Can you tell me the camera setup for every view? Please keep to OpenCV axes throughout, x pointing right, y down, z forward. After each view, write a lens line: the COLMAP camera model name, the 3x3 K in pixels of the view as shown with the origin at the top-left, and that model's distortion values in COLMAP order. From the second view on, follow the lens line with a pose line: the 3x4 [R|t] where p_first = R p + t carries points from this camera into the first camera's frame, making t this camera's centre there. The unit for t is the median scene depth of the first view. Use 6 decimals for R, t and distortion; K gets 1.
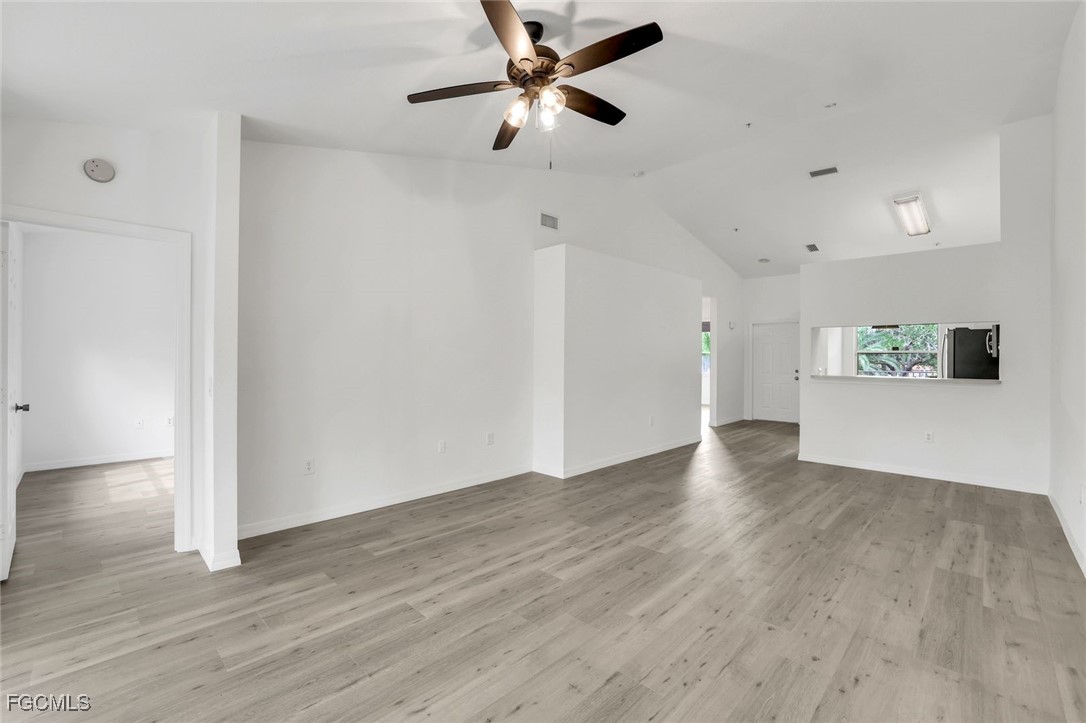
lens RADIAL K [[467.6, 0, 542.5], [0, 467.6, 356.4], [0, 0, 1]] dist [-0.038090, 0.015147]
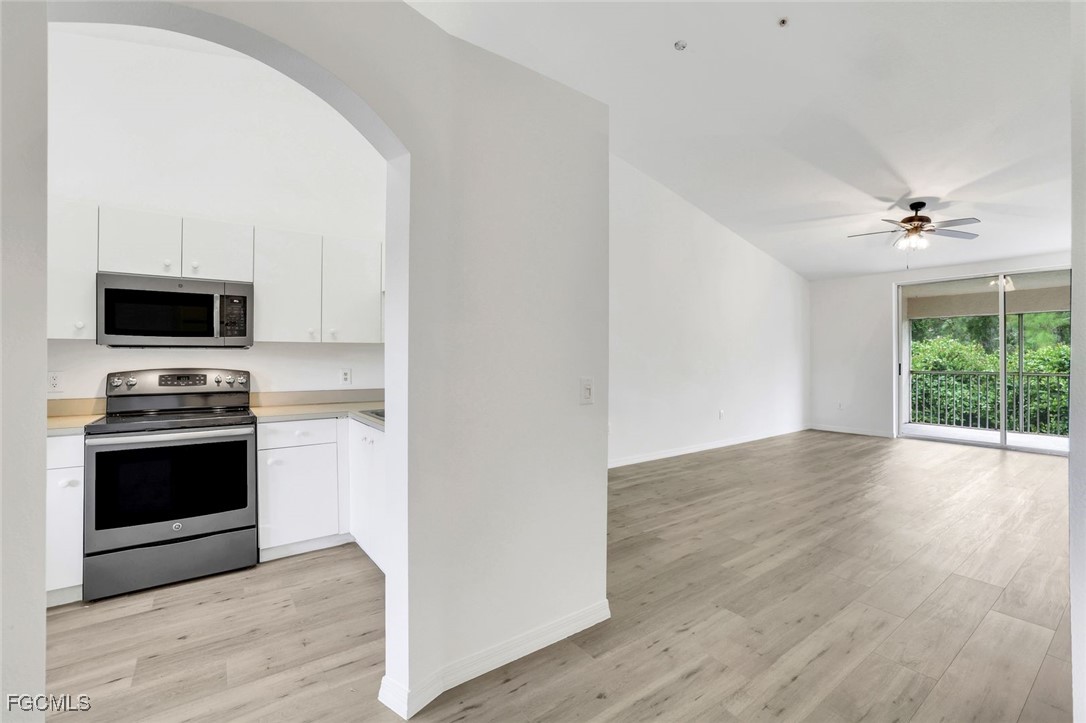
lens RADIAL K [[467.6, 0, 542.5], [0, 467.6, 356.4], [0, 0, 1]] dist [-0.038090, 0.015147]
pose [[-0.984713, -0.005813, 0.174089, 0.954394], [-0.006306, 0.999978, -0.002280, 0.018045], [-0.174072, -0.003343, -0.984727, 2.435975]]
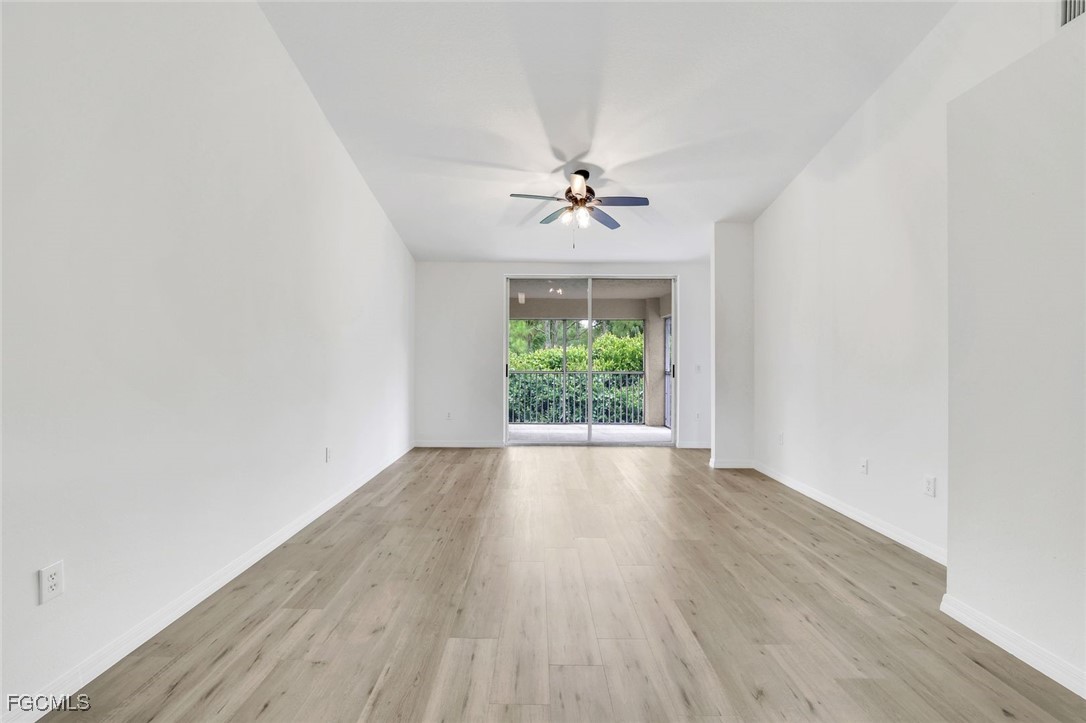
lens RADIAL K [[467.6, 0, 542.5], [0, 467.6, 356.4], [0, 0, 1]] dist [-0.038090, 0.015147]
pose [[-0.708252, -0.011822, -0.705860, 0.975709], [-0.007443, 0.999929, -0.009279, 0.020593], [0.705920, -0.001318, -0.708290, 1.545761]]
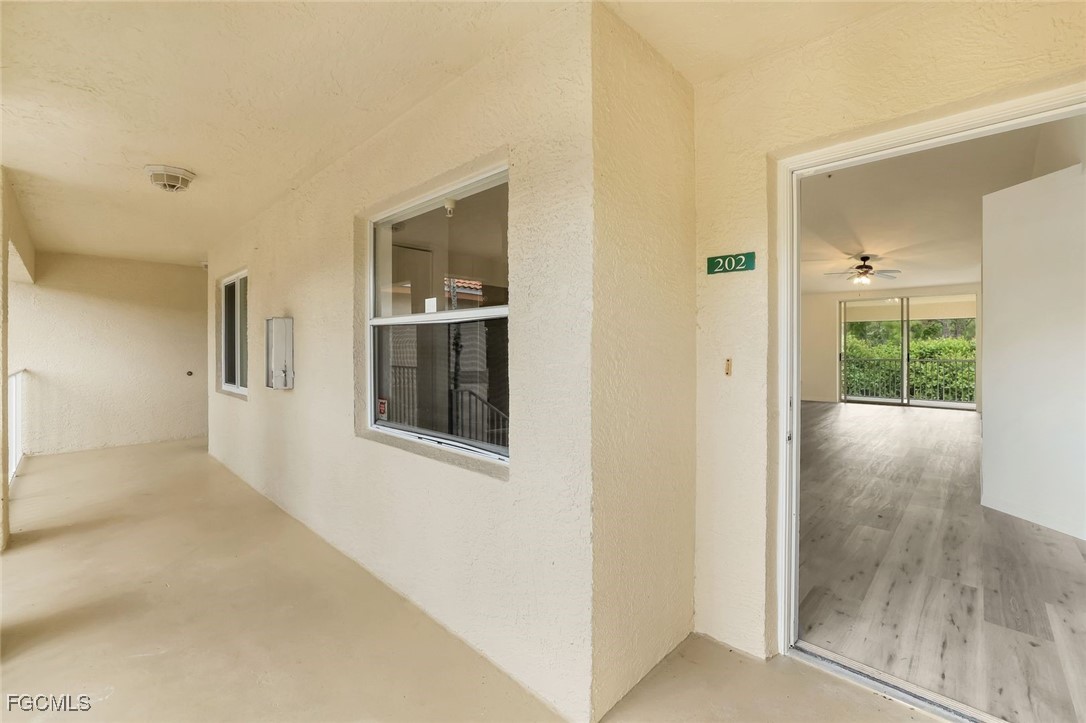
lens RADIAL K [[467.6, 0, 542.5], [0, 467.6, 356.4], [0, 0, 1]] dist [-0.038090, 0.015147]
pose [[-0.999972, -0.002995, -0.006899, 1.799234], [-0.003087, 0.999906, 0.013322, 0.018209], [0.006859, 0.013343, -0.999887, 3.263875]]
